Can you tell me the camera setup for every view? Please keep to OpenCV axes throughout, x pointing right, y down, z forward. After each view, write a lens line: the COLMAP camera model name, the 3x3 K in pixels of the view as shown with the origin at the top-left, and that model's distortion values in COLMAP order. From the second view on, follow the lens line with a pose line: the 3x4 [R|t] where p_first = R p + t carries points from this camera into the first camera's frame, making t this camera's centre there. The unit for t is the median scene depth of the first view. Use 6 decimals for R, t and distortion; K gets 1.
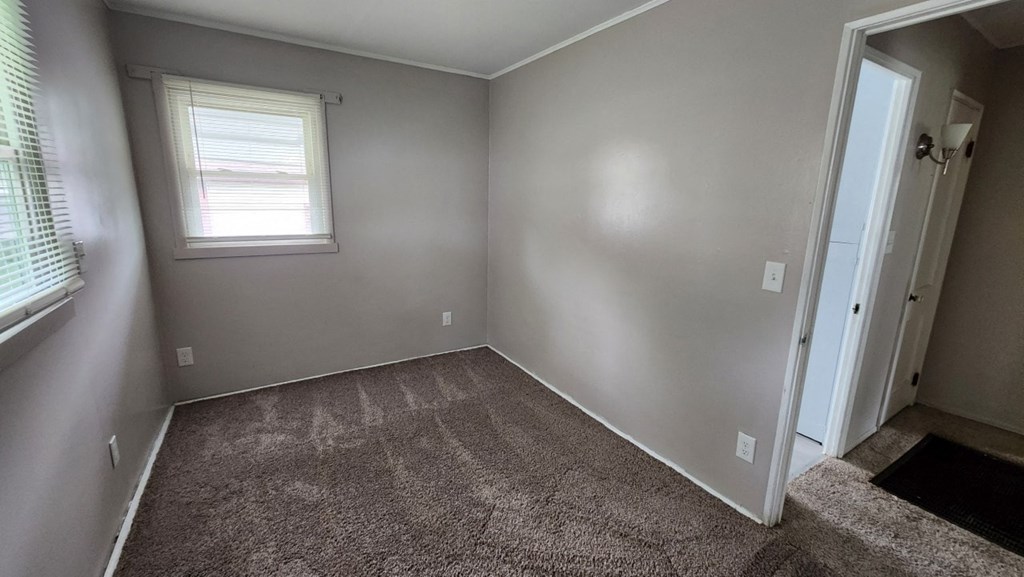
lens RADIAL K [[423.1, 0, 506.9], [0, 423.1, 279.7], [0, 0, 1]] dist [-0.009506, 0.000176]
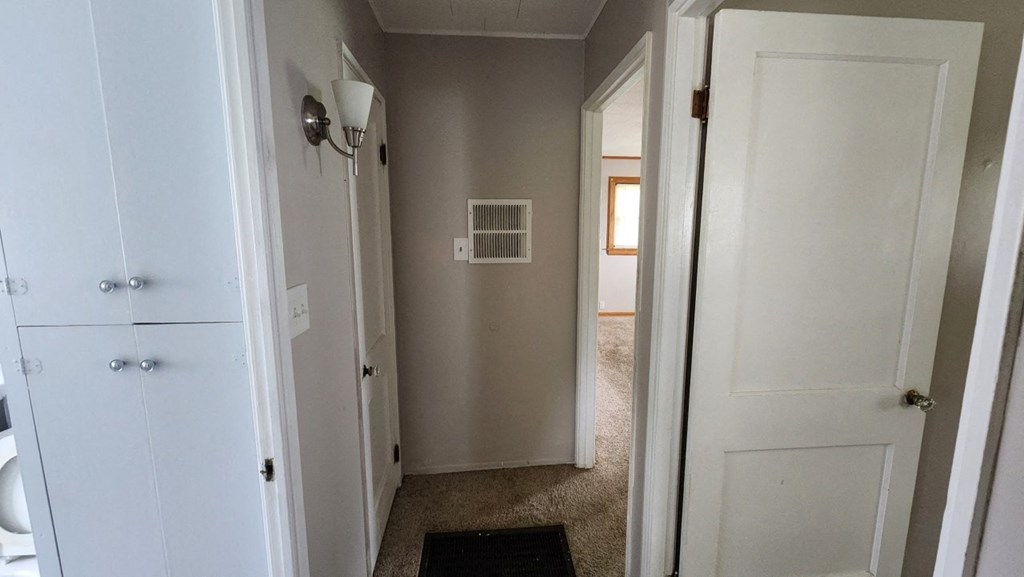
lens RADIAL K [[423.1, 0, 514.2], [0, 423.1, 284.1], [0, 0, 1]] dist [-0.009506, 0.000176]
pose [[0.453418, -0.150487, 0.878502, 0.587372], [0.196578, 0.978256, 0.066115, -0.098953], [-0.869350, 0.142717, 0.473141, 0.538002]]
